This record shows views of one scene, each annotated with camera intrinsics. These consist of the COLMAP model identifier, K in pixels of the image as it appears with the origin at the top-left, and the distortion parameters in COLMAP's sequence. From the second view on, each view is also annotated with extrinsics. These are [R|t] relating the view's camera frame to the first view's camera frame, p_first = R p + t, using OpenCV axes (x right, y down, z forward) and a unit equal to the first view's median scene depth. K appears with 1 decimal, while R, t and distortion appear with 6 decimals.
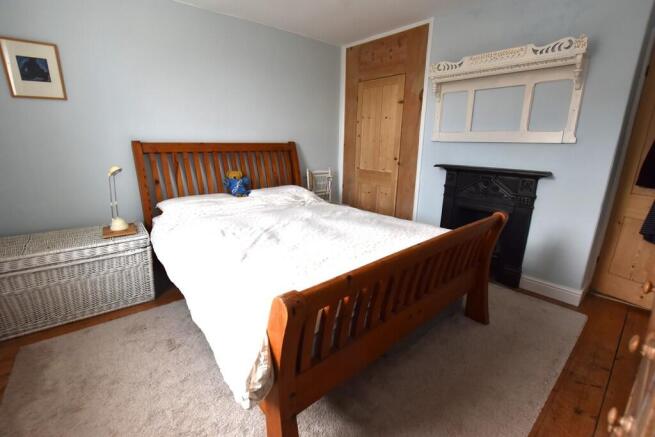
lens RADIAL K [[289.9, 0, 327.3], [0, 289.9, 217.3], [0, 0, 1]] dist [-0.029427, 0.001015]
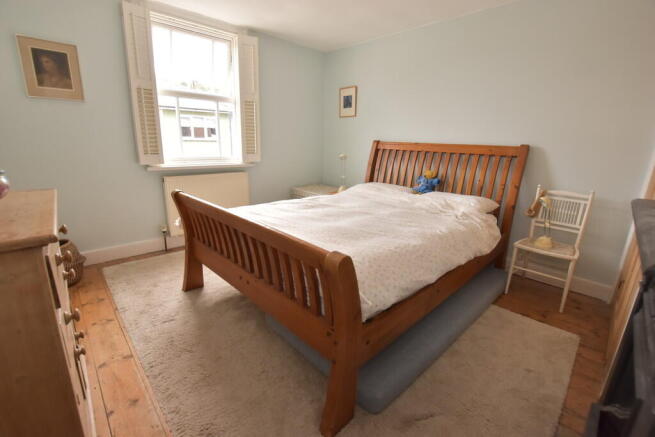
lens RADIAL K [[289.9, 0, 327.3], [0, 289.9, 217.3], [0, 0, 1]] dist [-0.029427, 0.001015]
pose [[0.031551, 0.241553, -0.969875, 0.705066], [-0.279398, 0.933806, 0.223481, -0.131664], [0.959657, 0.263930, 0.096952, 0.593951]]
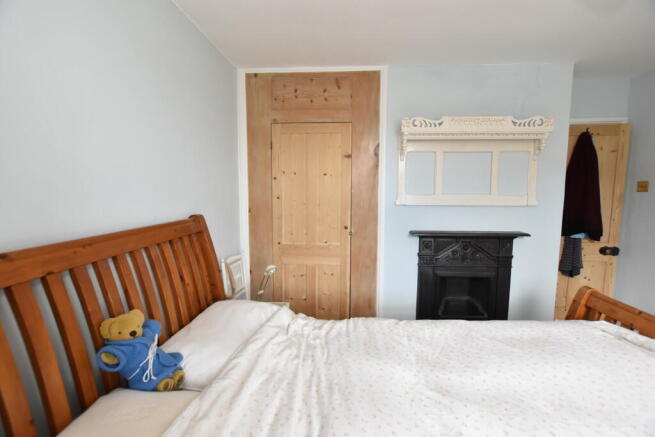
lens RADIAL K [[289.9, 0, 327.3], [0, 289.9, 217.3], [0, 0, 1]] dist [-0.029427, 0.001015]
pose [[0.703951, -0.080335, 0.705691, -0.384488], [0.186037, 0.979749, -0.074045, -0.206891], [-0.685452, 0.183408, 0.704640, 0.559184]]
